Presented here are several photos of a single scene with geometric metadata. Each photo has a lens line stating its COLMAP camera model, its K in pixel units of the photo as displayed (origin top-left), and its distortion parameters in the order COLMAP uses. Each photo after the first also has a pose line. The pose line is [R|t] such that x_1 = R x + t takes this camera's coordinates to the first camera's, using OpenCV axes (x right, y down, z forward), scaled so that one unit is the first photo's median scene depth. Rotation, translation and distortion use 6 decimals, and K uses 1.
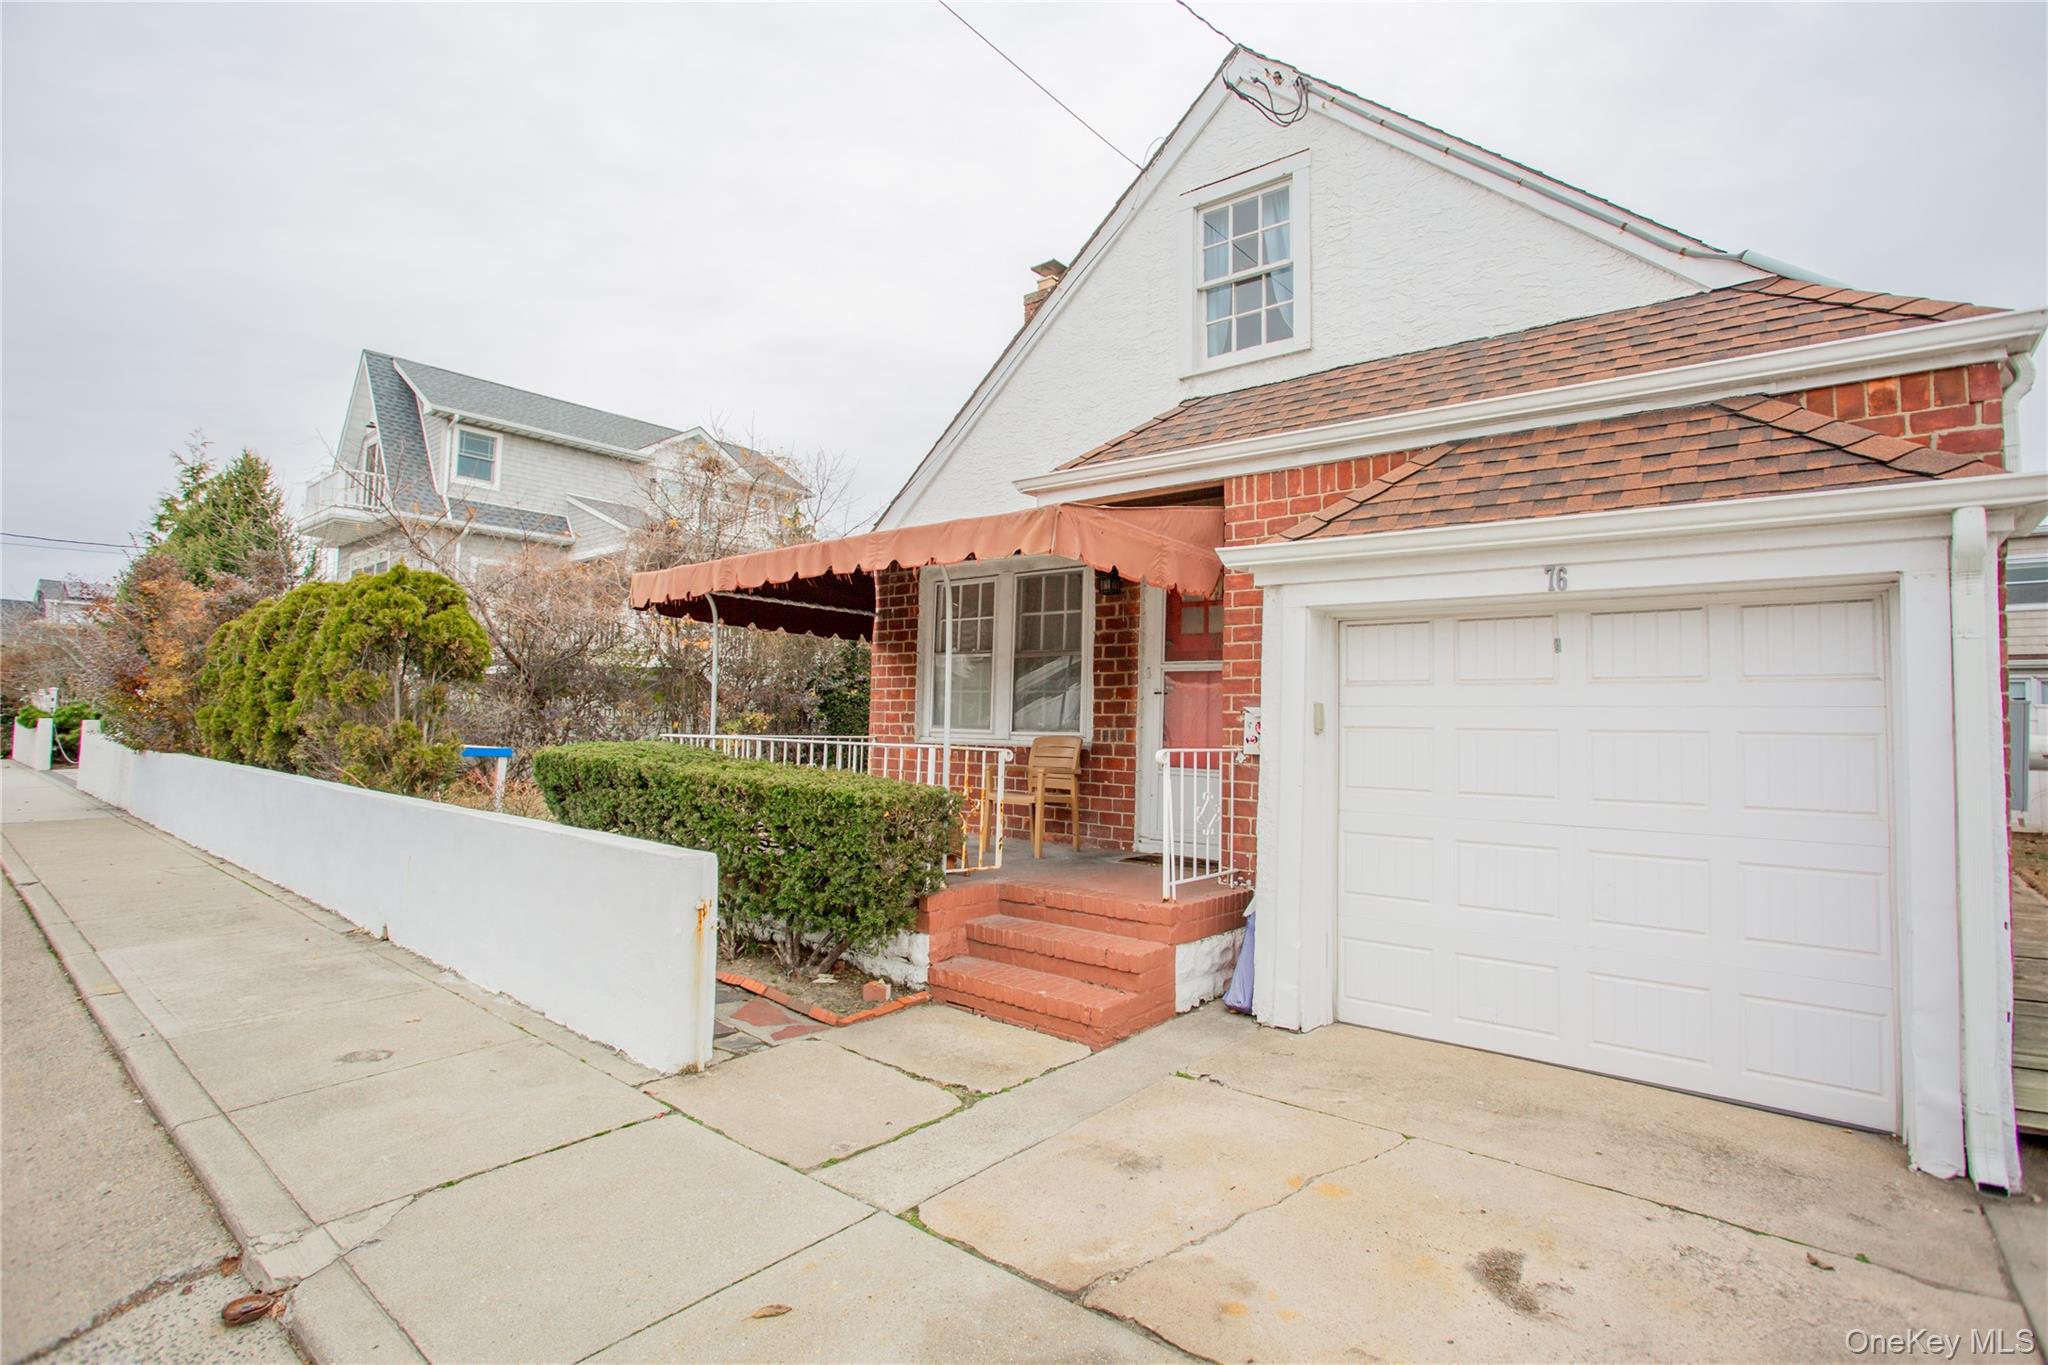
lens RADIAL K [[996.1, 0, 1023.4], [0, 996.1, 678.3], [0, 0, 1]] dist [-0.081242, 0.039091]
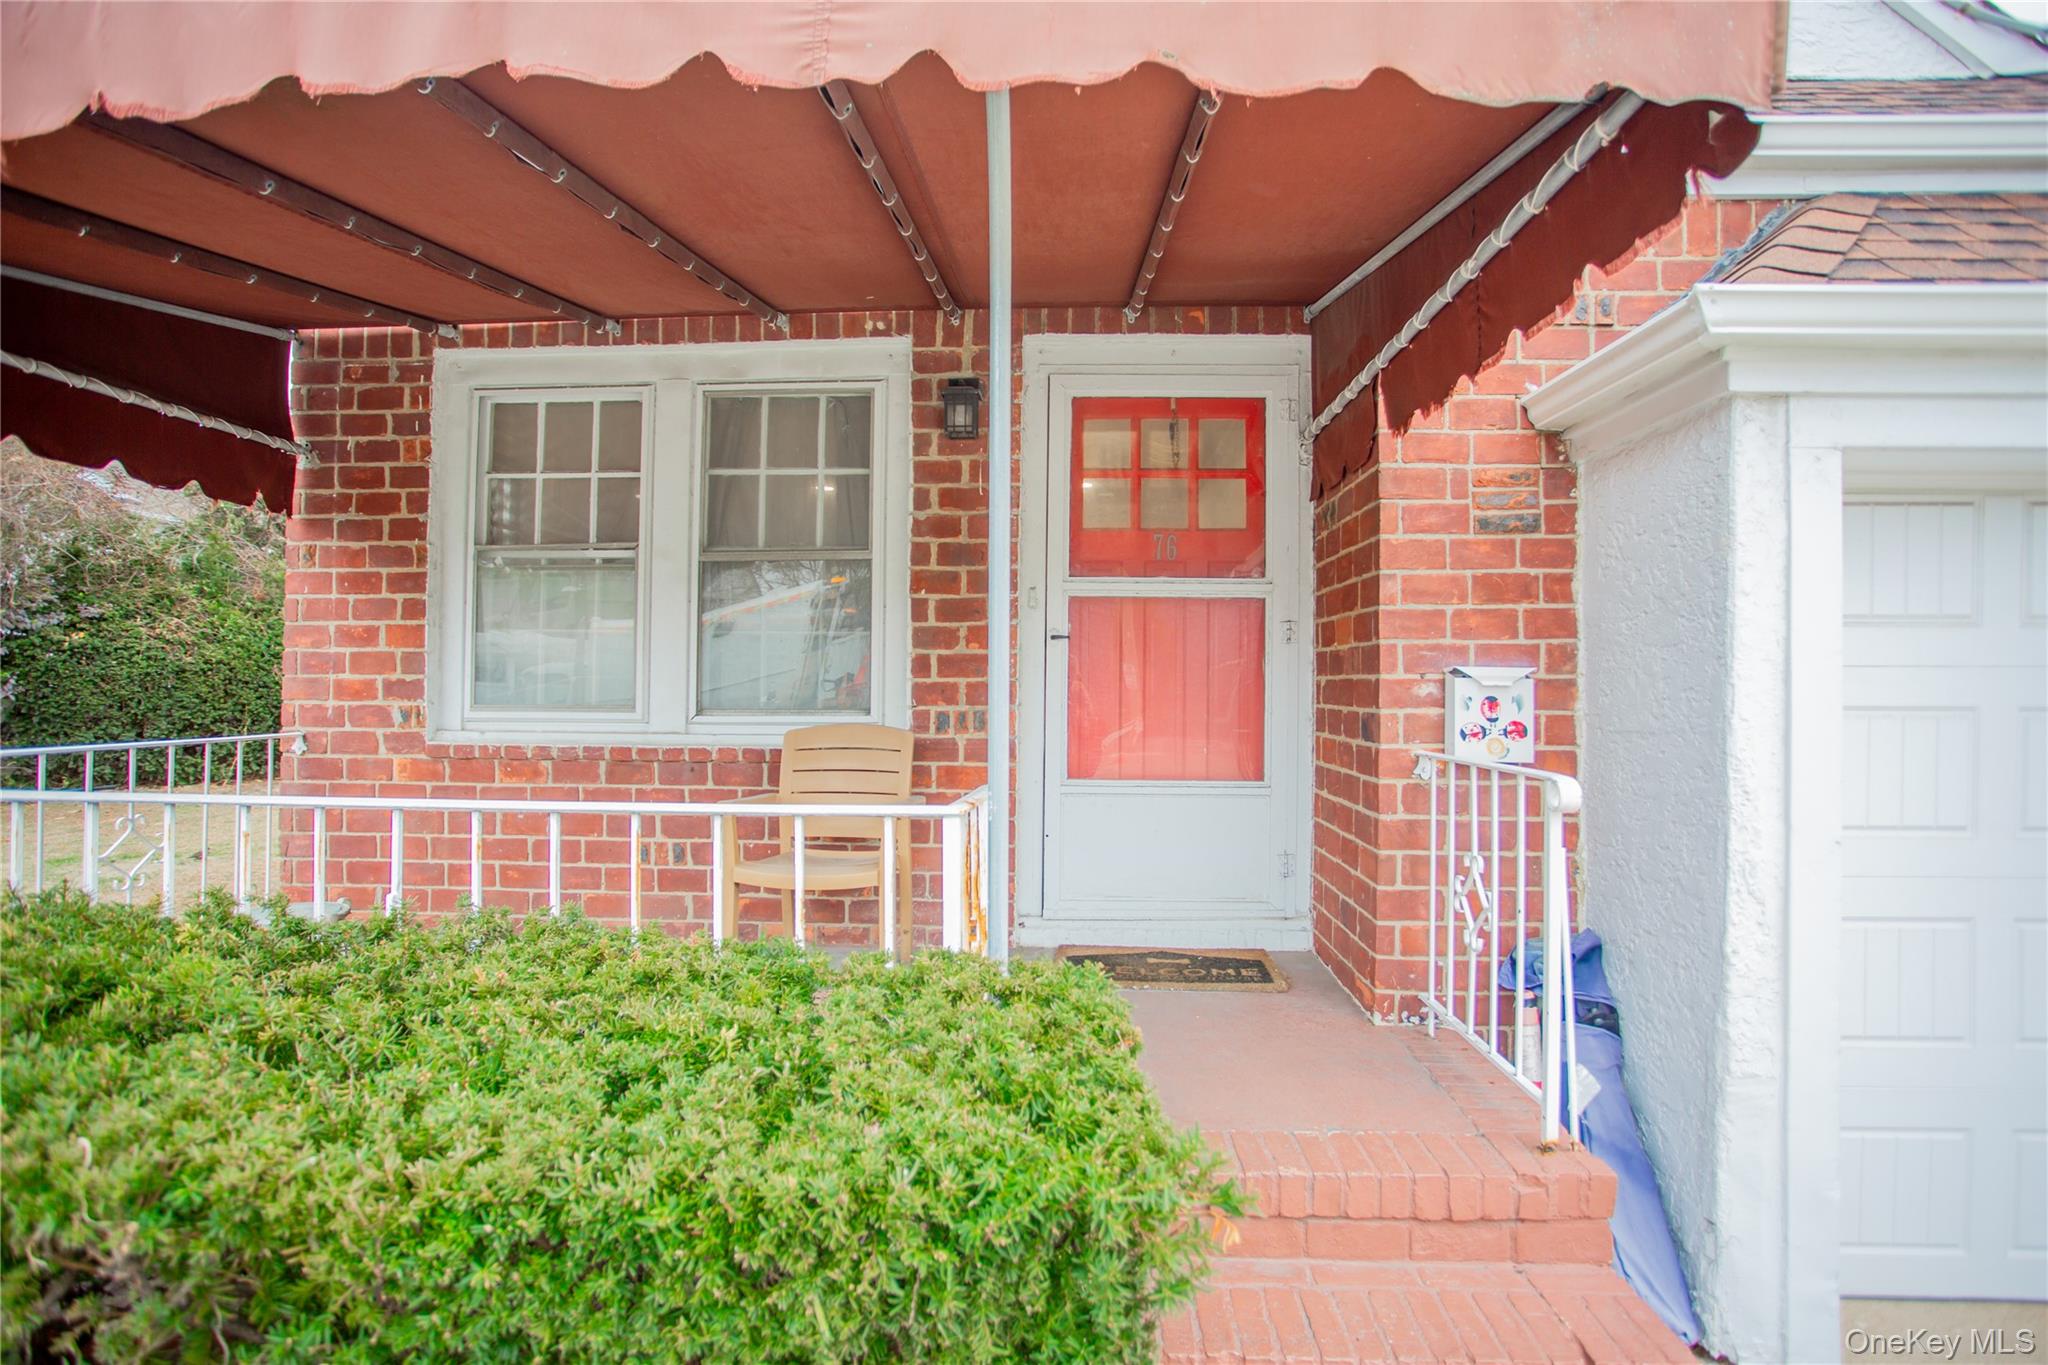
lens RADIAL K [[996.1, 0, 1023.4], [0, 996.1, 678.3], [0, 0, 1]] dist [-0.081242, 0.039091]
pose [[0.794898, -0.011694, 0.606631, -0.155833], [-0.017473, 0.998958, 0.042152, 0.011707], [-0.606492, -0.044107, 0.793866, 0.481711]]
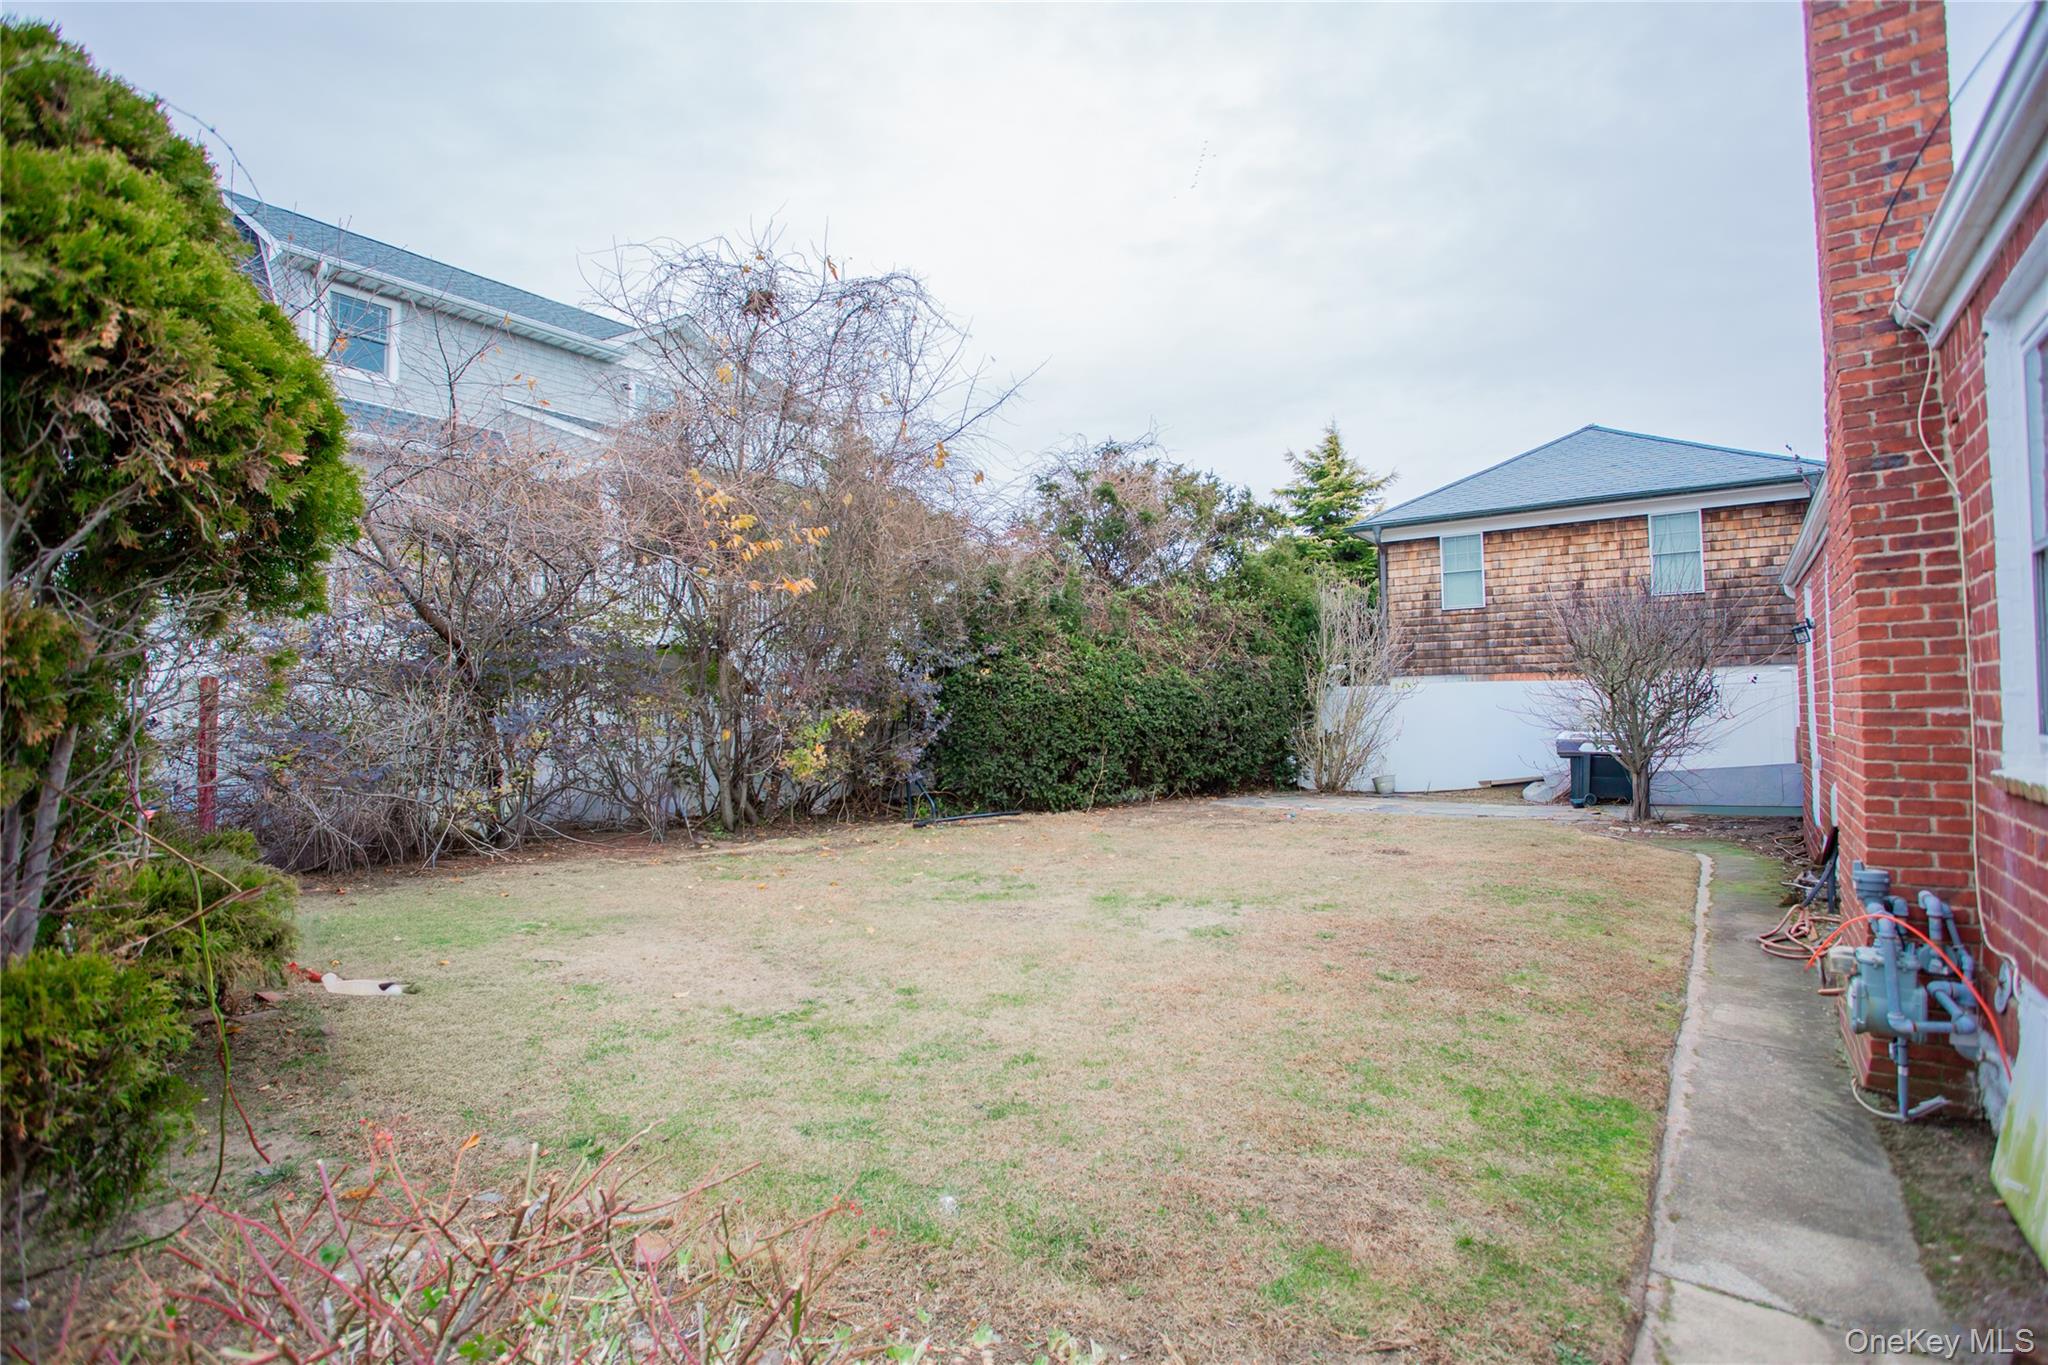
lens RADIAL K [[996.1, 0, 1023.4], [0, 996.1, 678.3], [0, 0, 1]] dist [-0.081242, 0.039091]
pose [[0.996971, -0.030614, 0.071494, -0.432709], [0.029803, 0.999479, 0.012377, 0.023434], [-0.071836, -0.010209, 0.997364, 0.809881]]
